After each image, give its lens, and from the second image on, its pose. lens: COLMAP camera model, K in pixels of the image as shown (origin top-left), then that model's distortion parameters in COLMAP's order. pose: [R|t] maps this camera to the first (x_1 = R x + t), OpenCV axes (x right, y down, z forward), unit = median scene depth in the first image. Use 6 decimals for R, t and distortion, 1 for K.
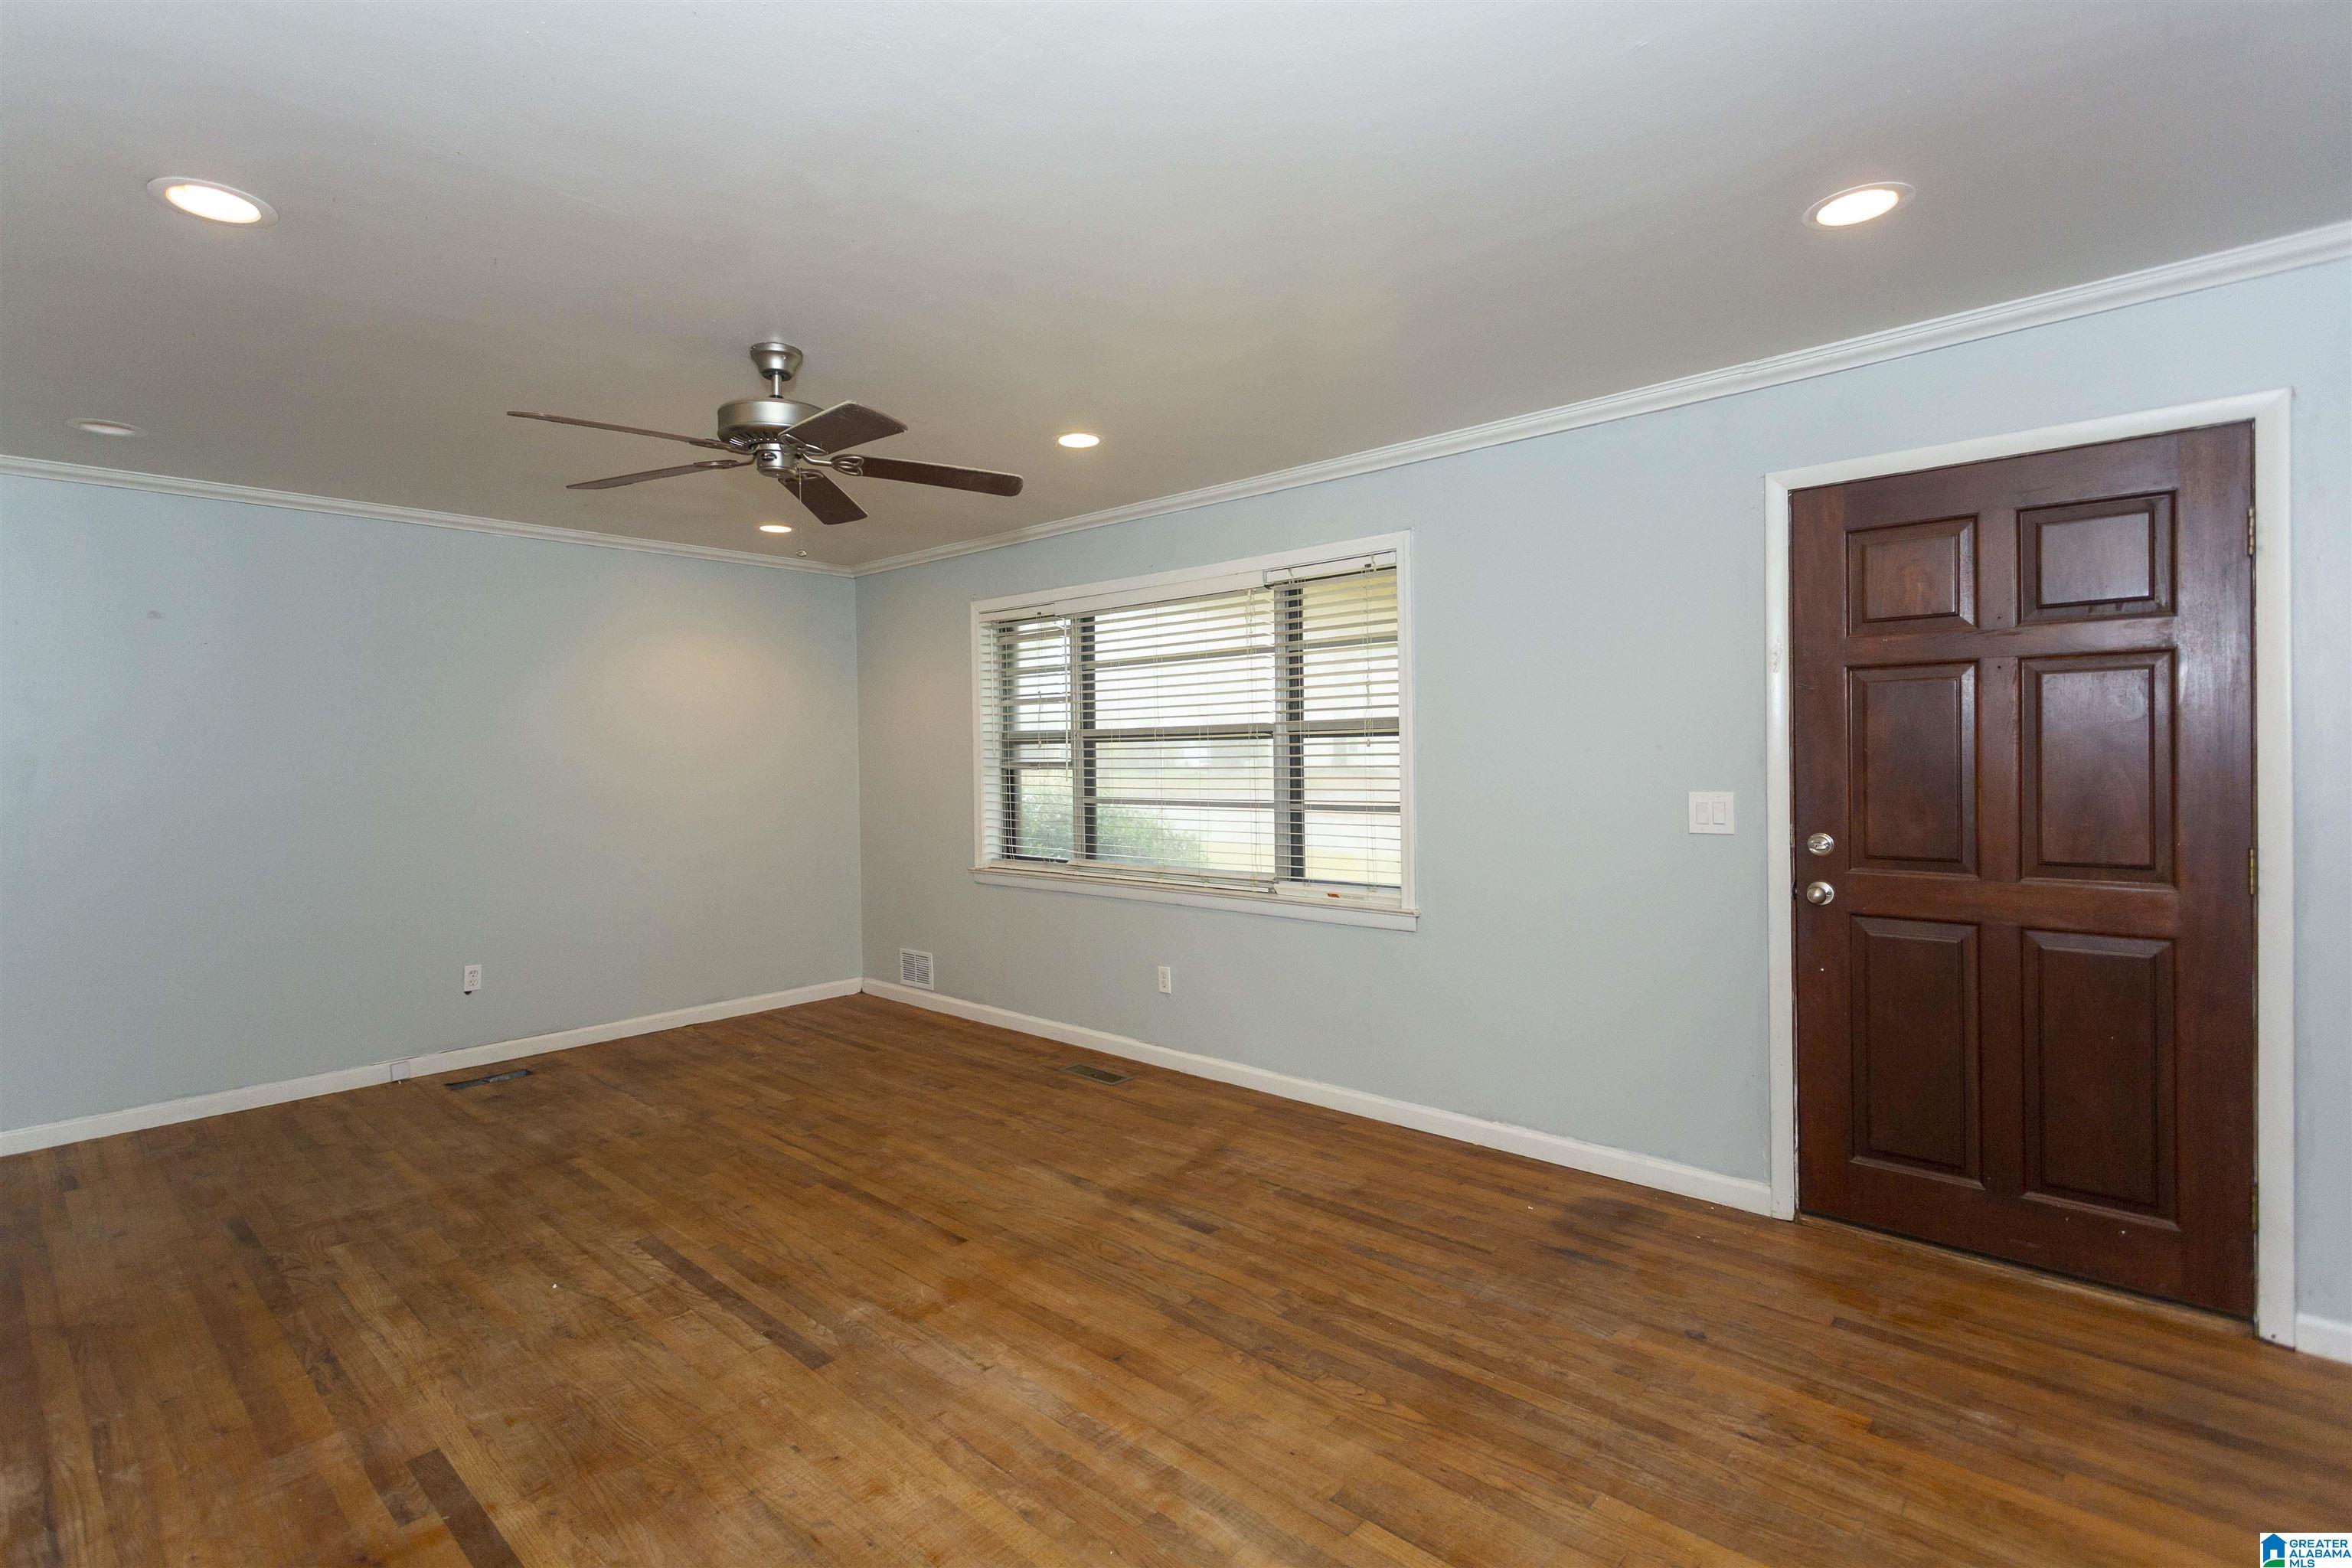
lens RADIAL K [[1096.6, 0, 1179.4], [0, 1096.6, 769.5], [0, 0, 1]] dist [0.000988, -0.000239]
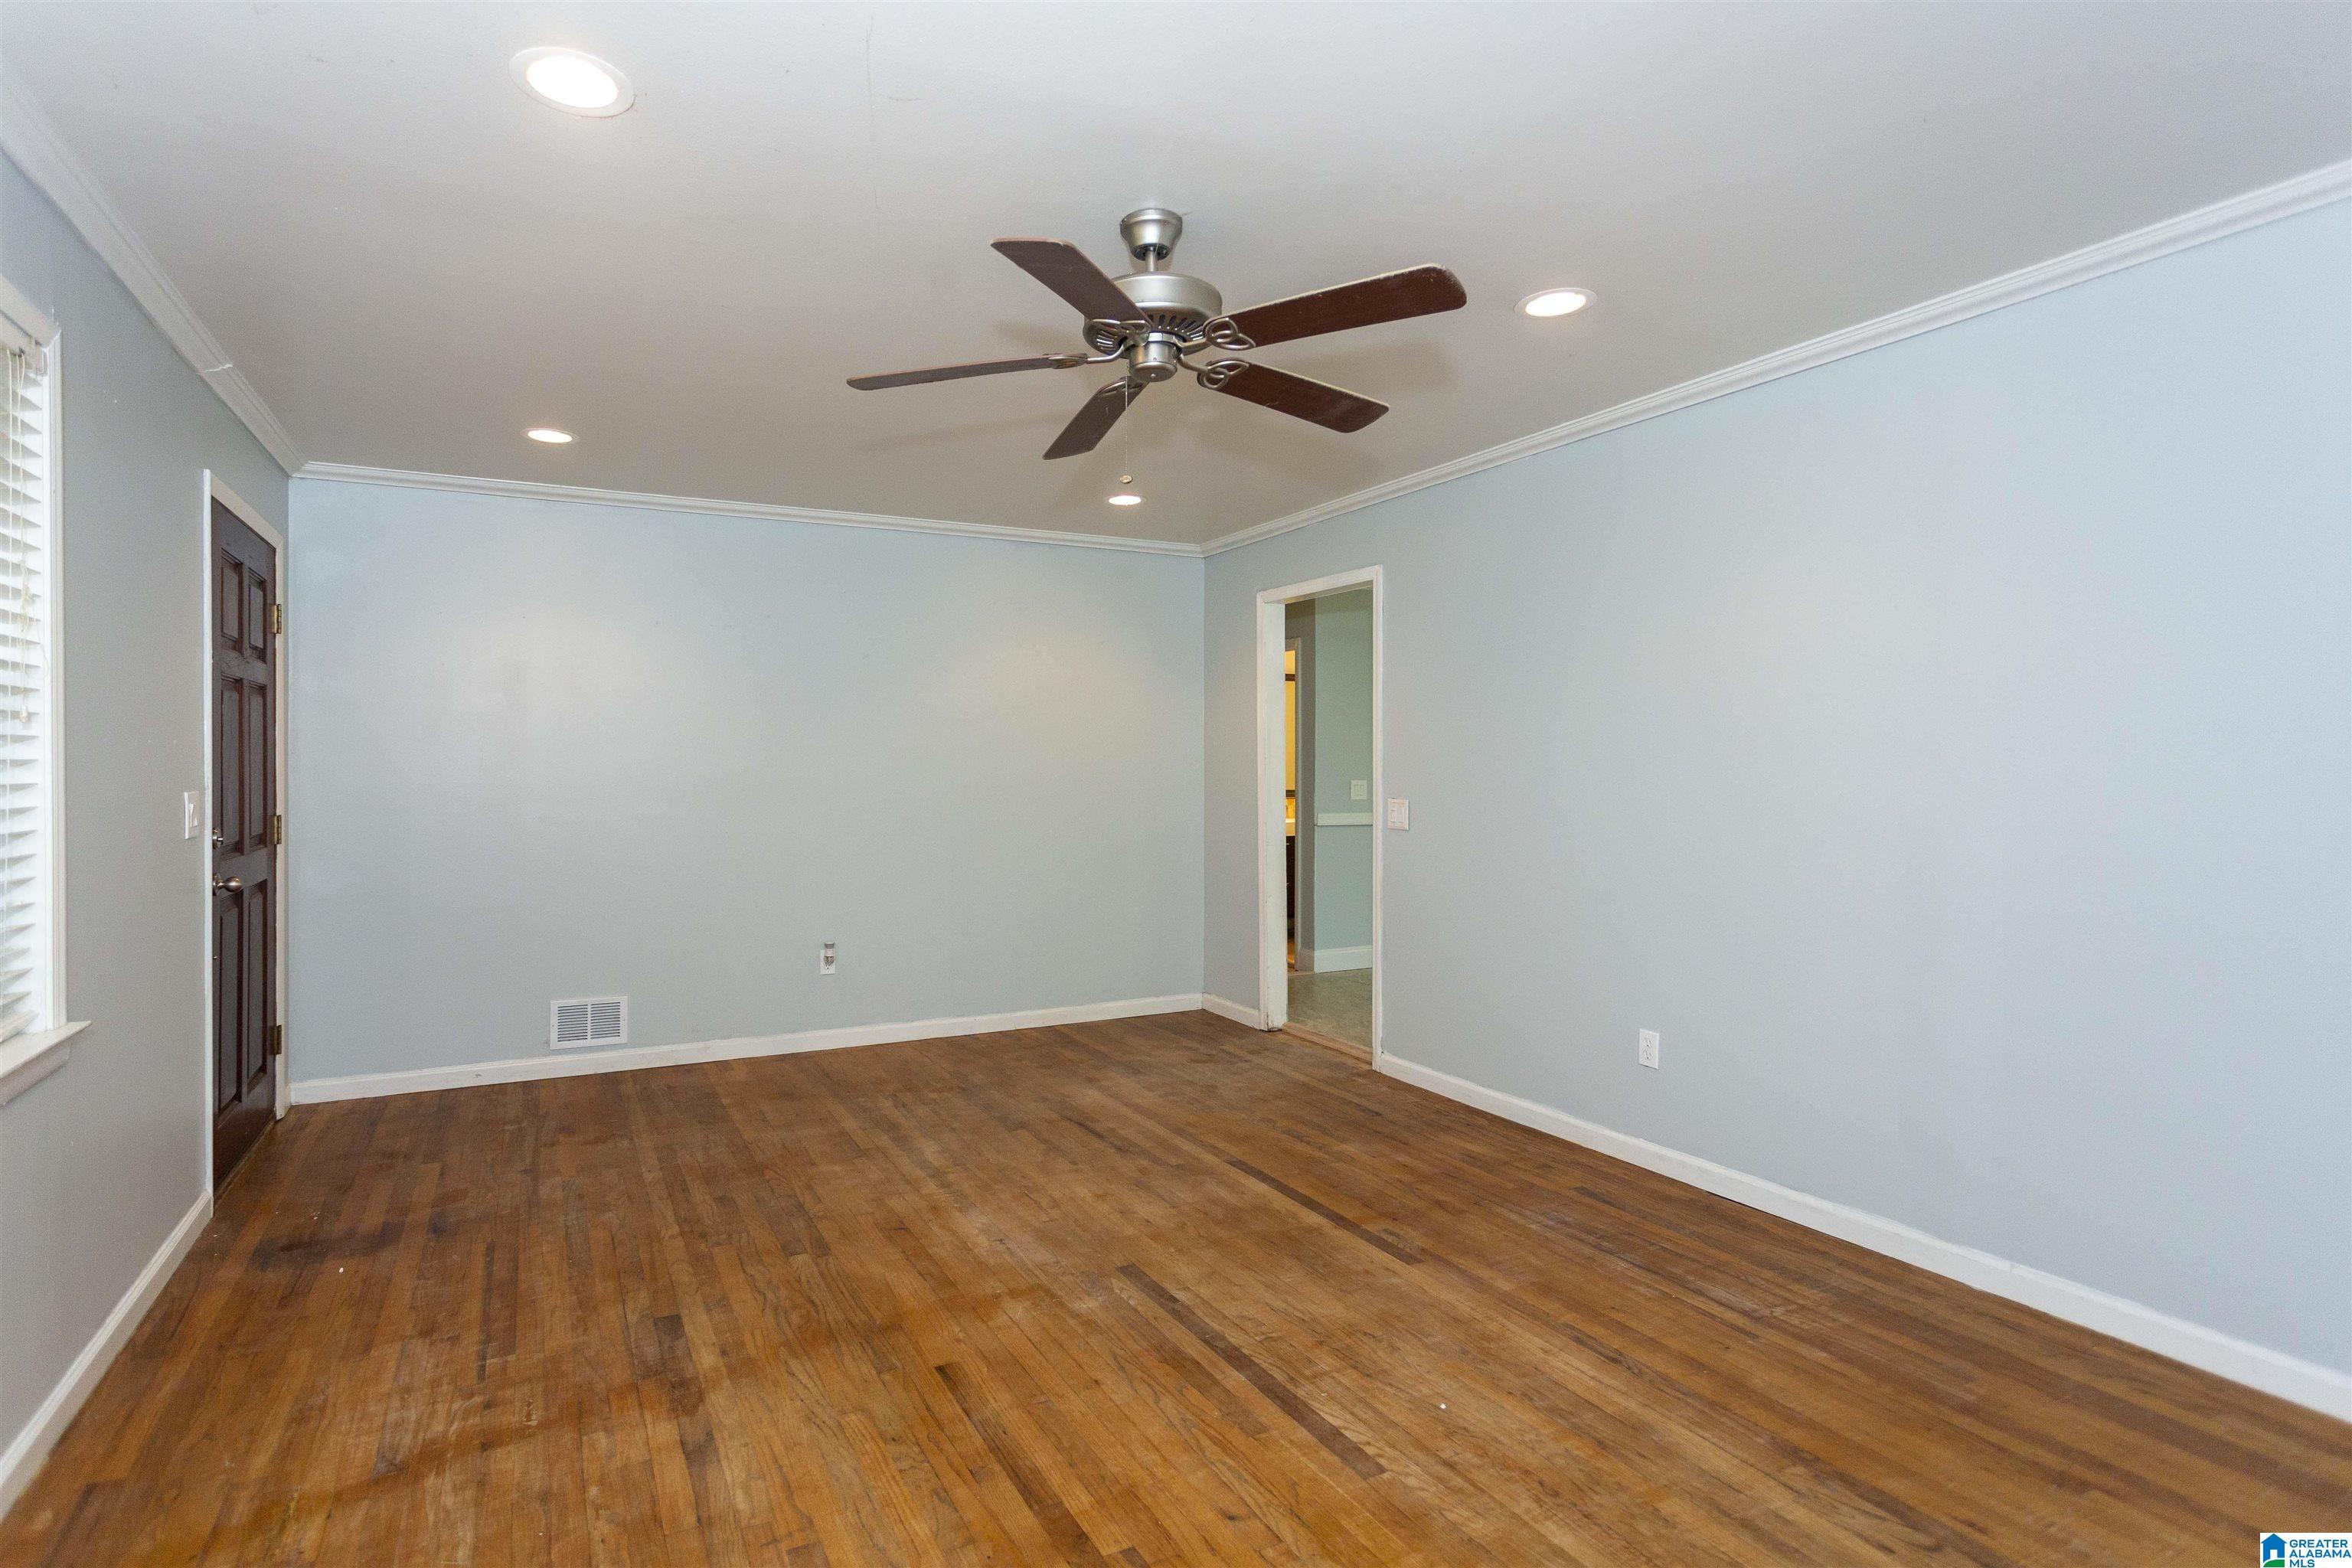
lens RADIAL K [[1180.8, 0, 1090.1], [0, 1180.8, 762.5], [0, 0, 1]] dist [0.002144, 0.000529]
pose [[-0.927522, 0.015089, 0.373464, -0.619343], [0.018557, 0.999812, 0.005693, 0.008259], [-0.373308, 0.012211, -0.927627, 1.756015]]
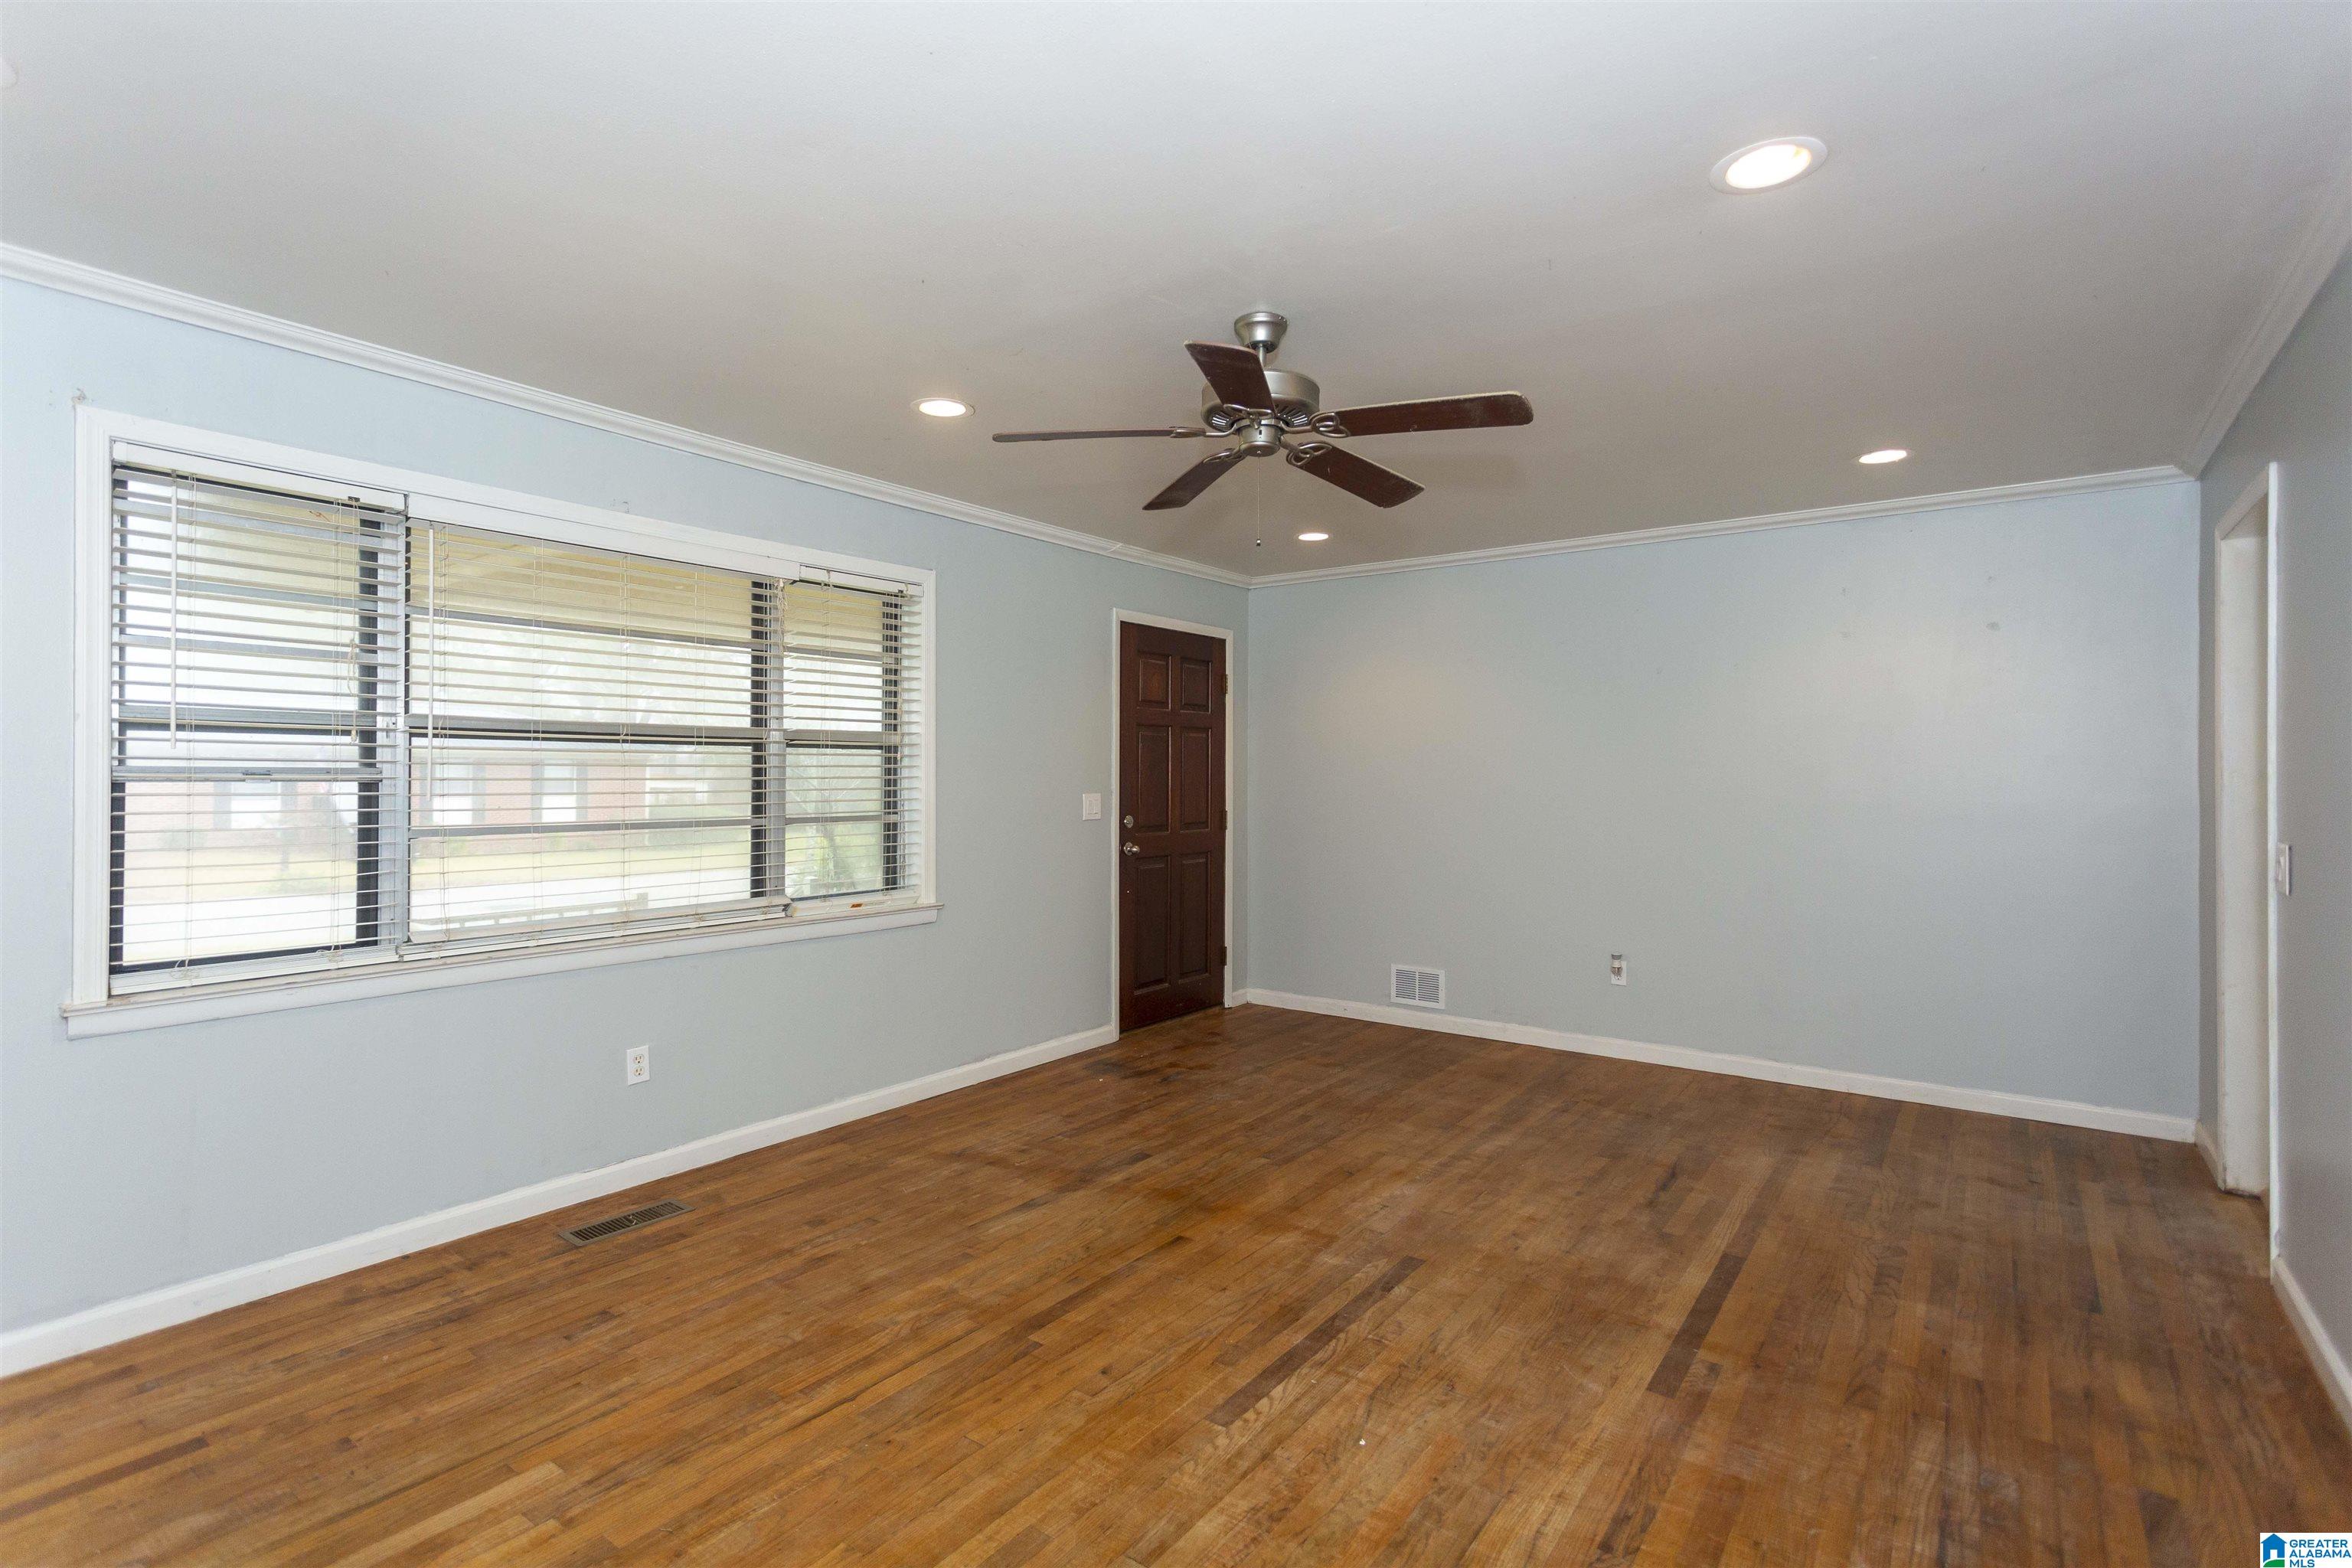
lens RADIAL K [[1128.6, 0, 1140.0], [0, 1128.6, 771.1], [0, 0, 1]] dist [0.000365, 0.004762]
pose [[-0.082467, 0.015947, 0.996466, -1.270973], [0.011558, 0.999820, -0.015045, 0.014083], [-0.996527, 0.010276, -0.082637, 1.146613]]
